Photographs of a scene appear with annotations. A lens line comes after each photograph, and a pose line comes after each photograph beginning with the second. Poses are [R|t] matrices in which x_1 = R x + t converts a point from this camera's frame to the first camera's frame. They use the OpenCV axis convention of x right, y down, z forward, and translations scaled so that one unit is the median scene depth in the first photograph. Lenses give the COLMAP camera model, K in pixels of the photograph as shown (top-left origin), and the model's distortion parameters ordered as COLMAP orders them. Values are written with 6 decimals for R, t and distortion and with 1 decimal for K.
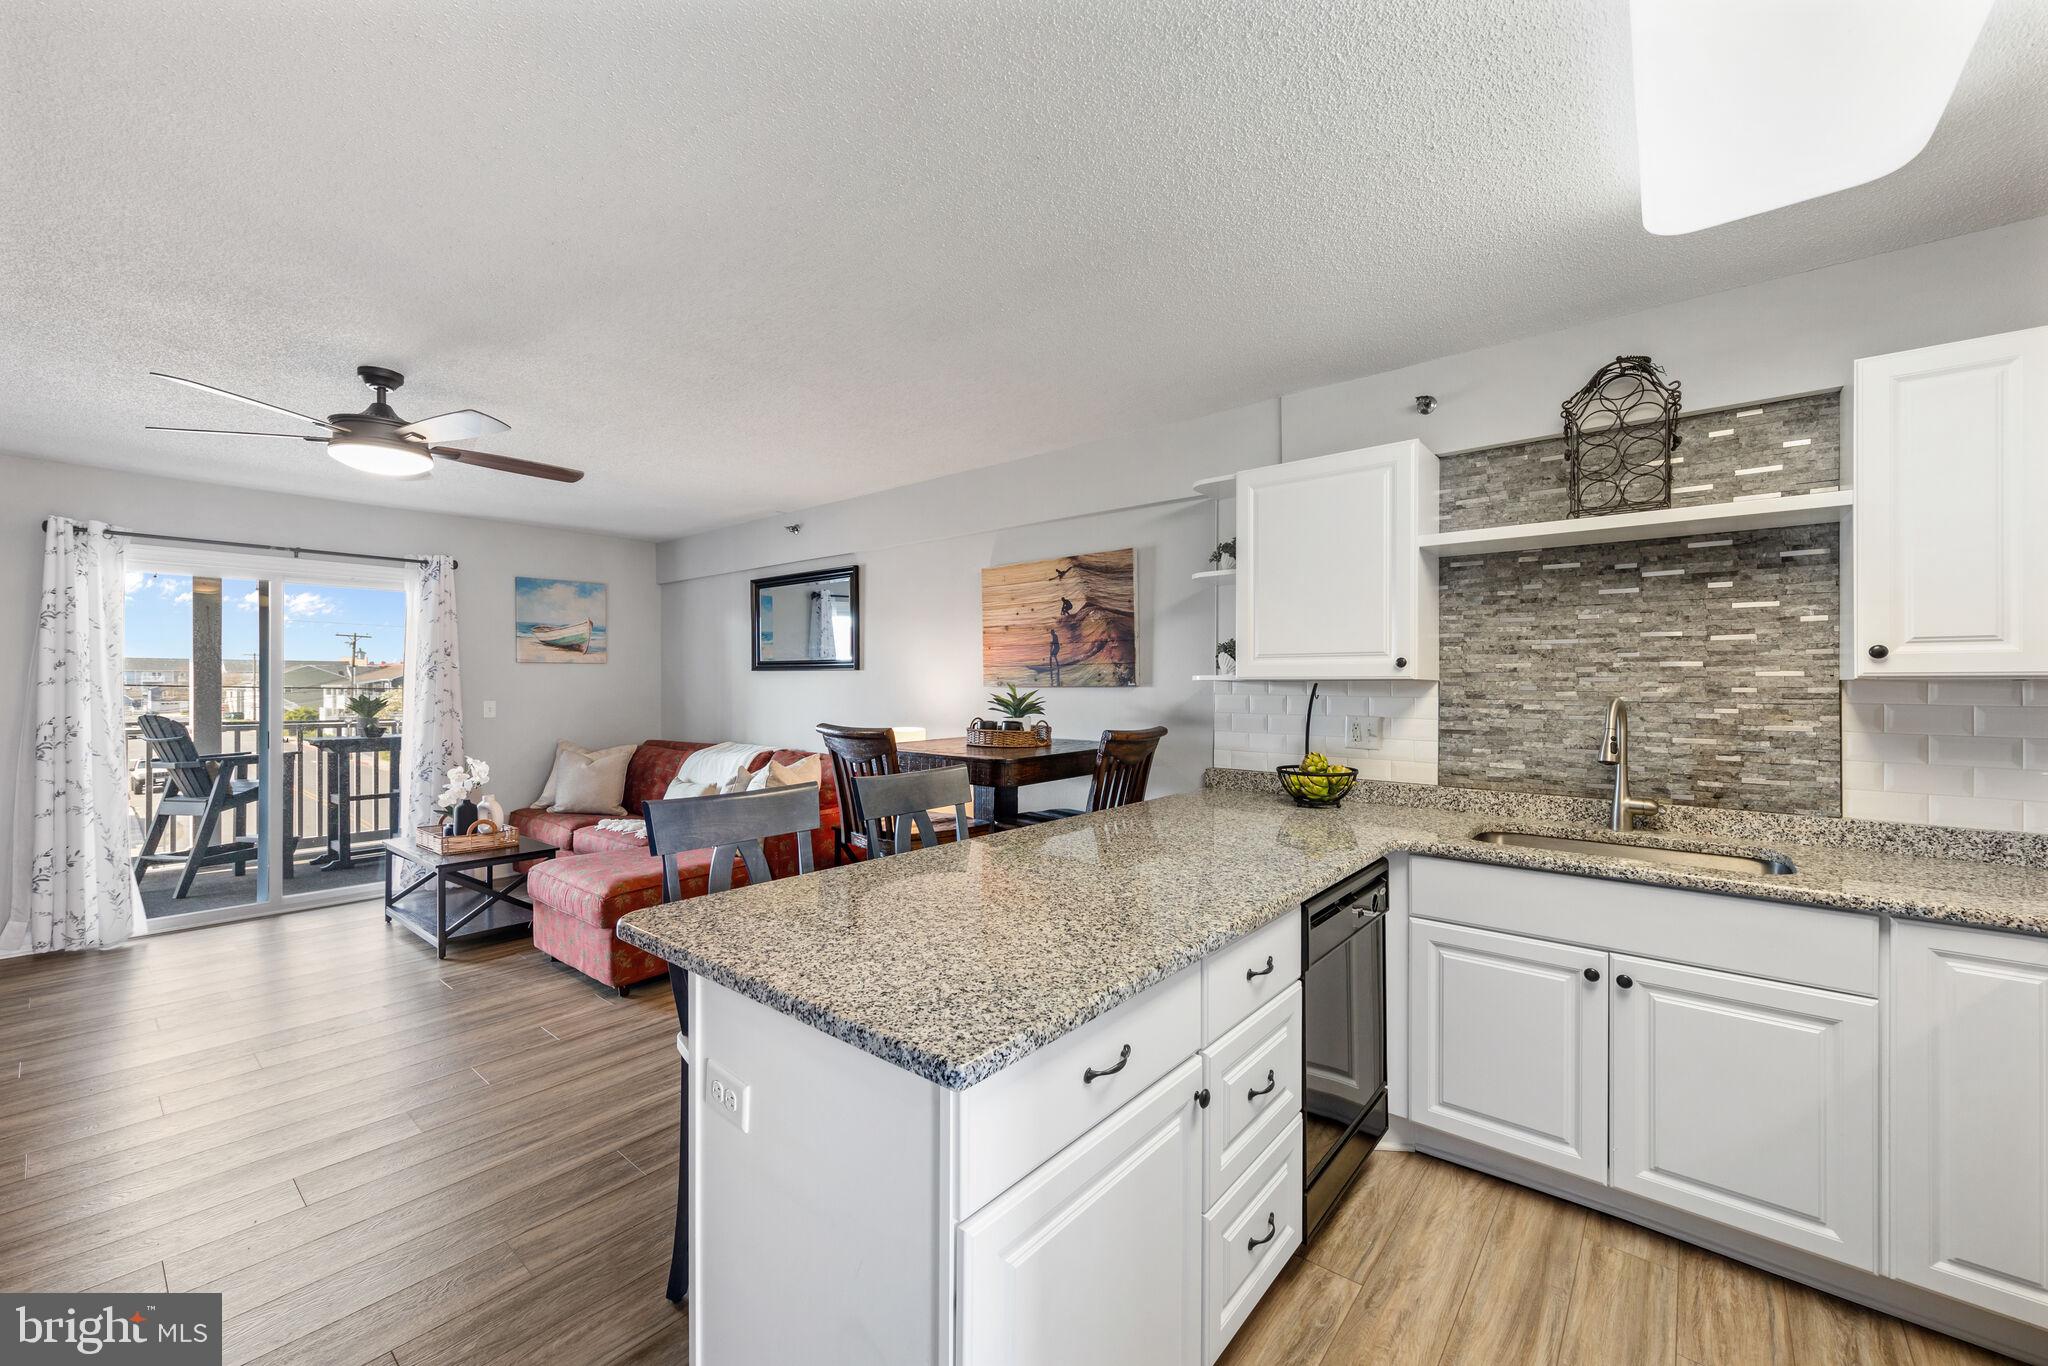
lens RADIAL K [[808.5, 0, 1030.5], [0, 808.5, 692.0], [0, 0, 1]] dist [0.002435, 0.000197]
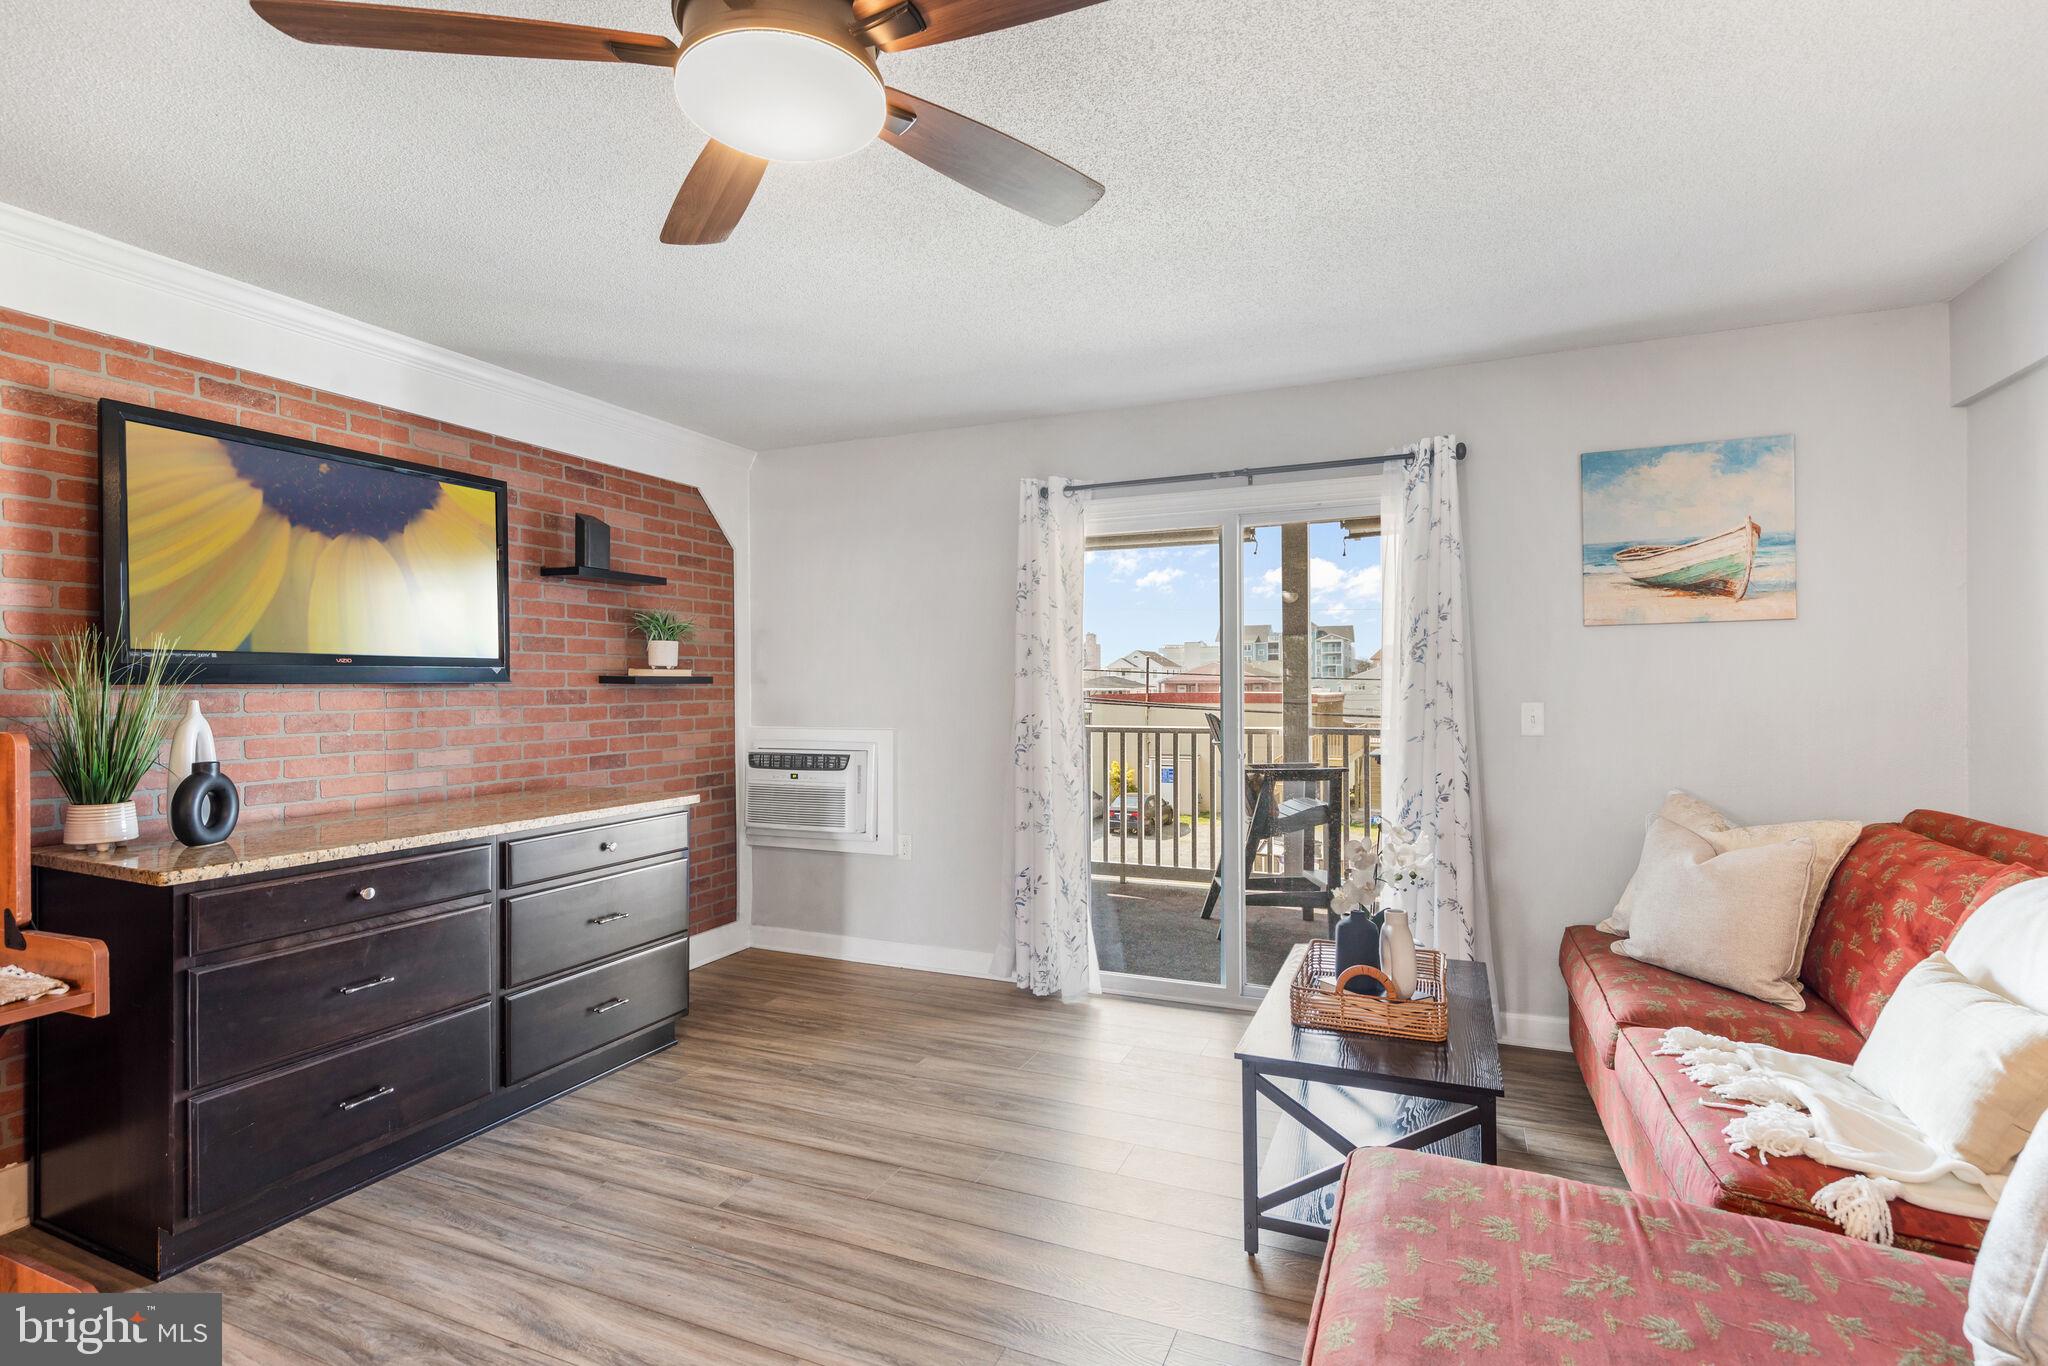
lens RADIAL K [[974.0, 0, 1024.0], [0, 974.0, 683.0], [0, 0, 1]] dist [0.006751, 0.000205]
pose [[0.277964, -0.002747, -0.960588, -0.211975], [-0.001587, 0.999993, -0.003318, 0.000941], [0.960590, 0.002447, 0.277958, 0.690026]]
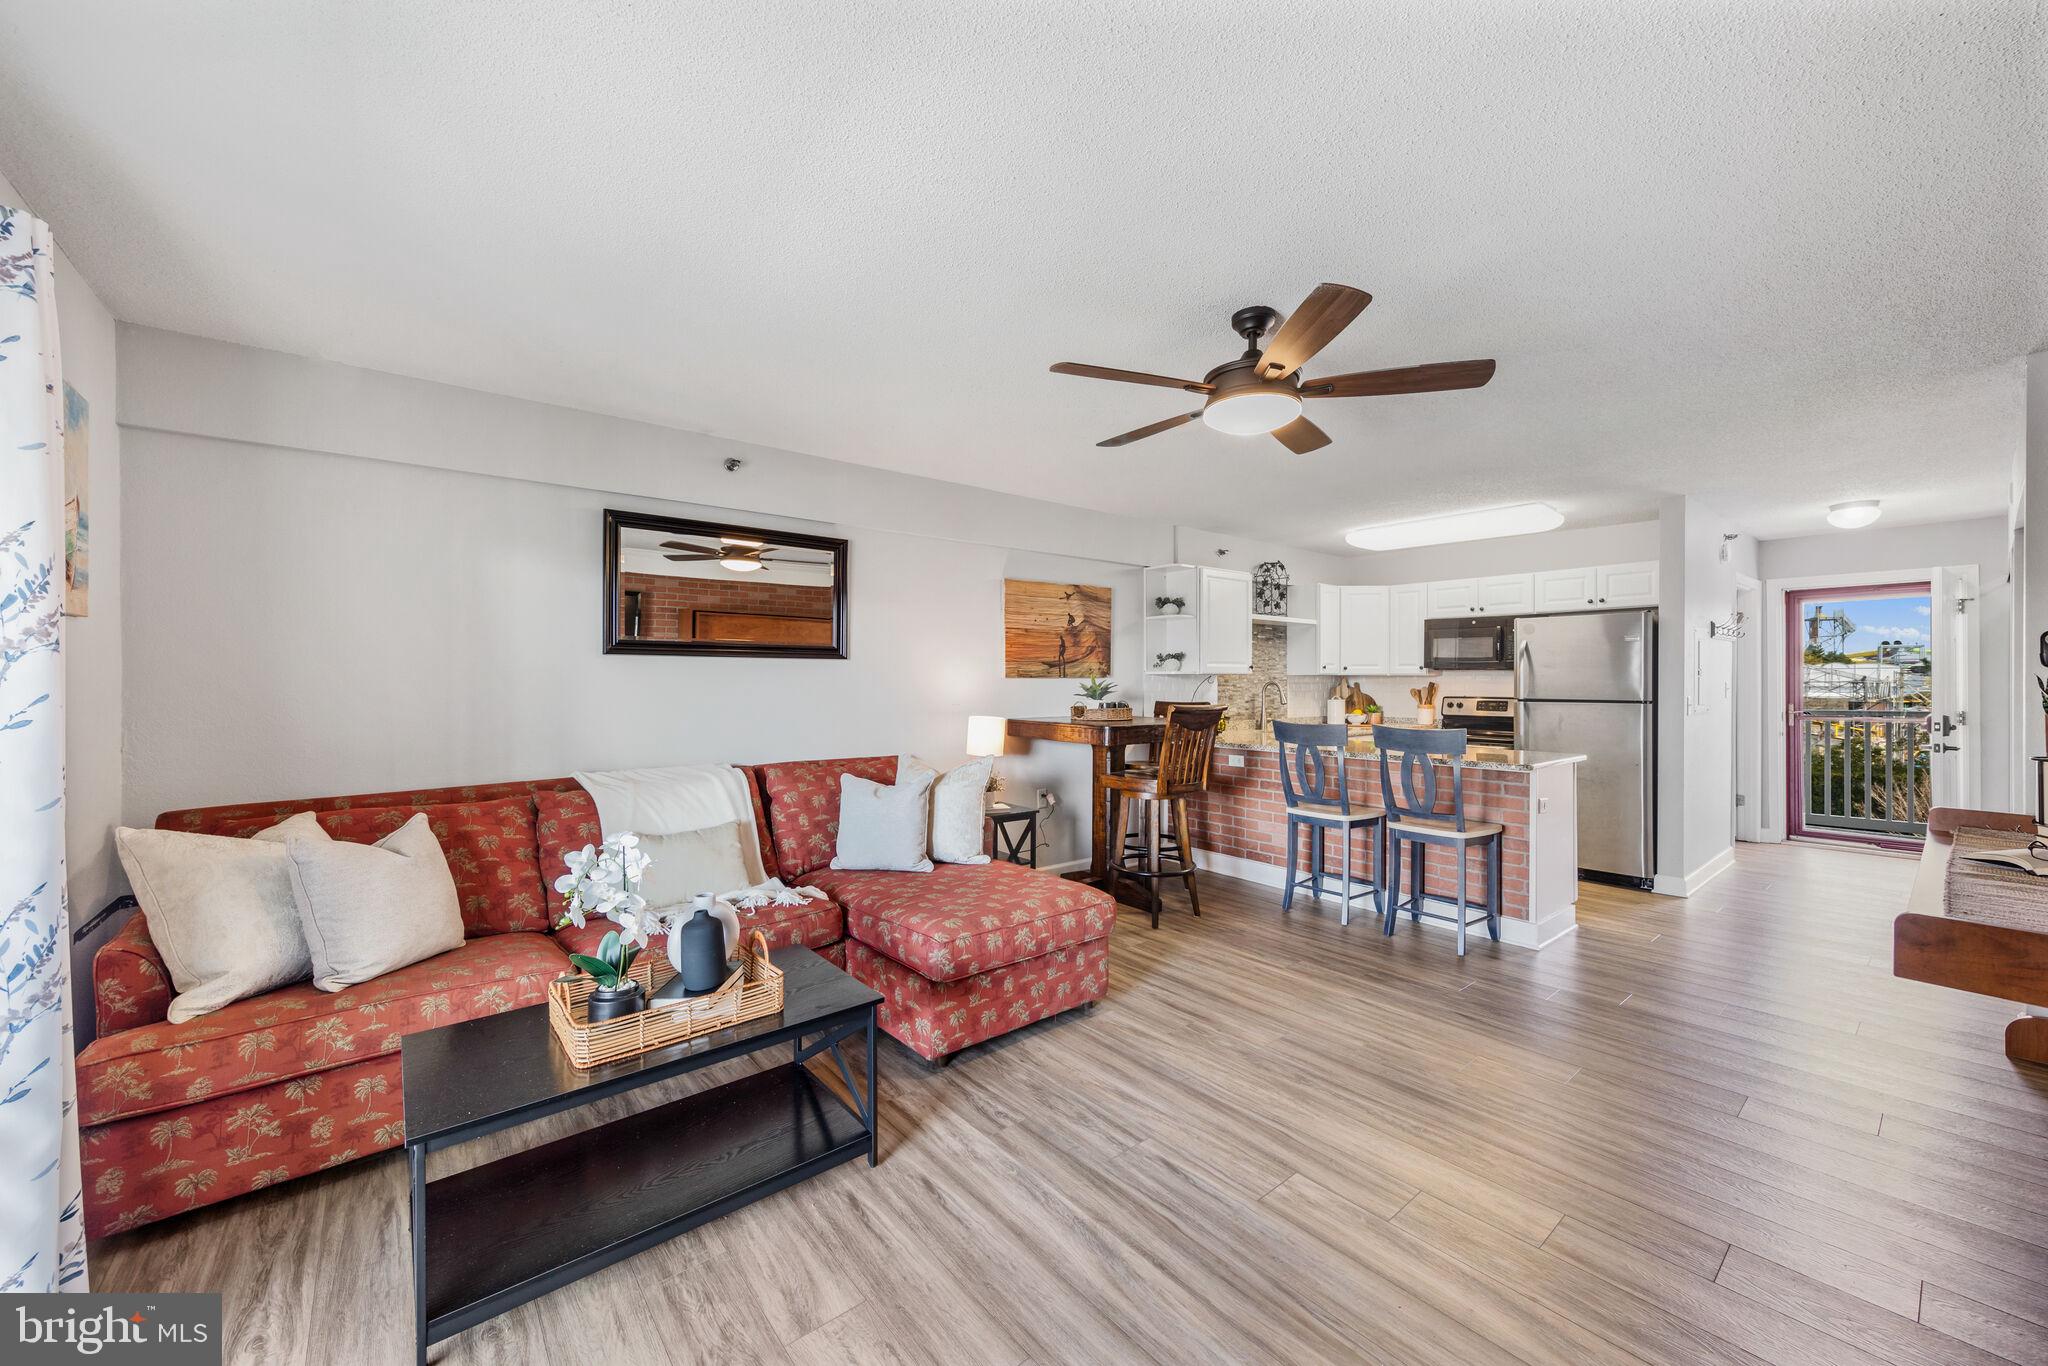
lens RADIAL K [[771.2, 0, 1017.7], [0, 771.2, 691.0], [0, 0, 1]] dist [0.000588, 0.000006]
pose [[0.197221, -0.014756, 0.980248, -1.171572], [0.011715, 0.999851, 0.012695, -0.001636], [-0.980289, 0.008980, 0.197365, 0.763665]]
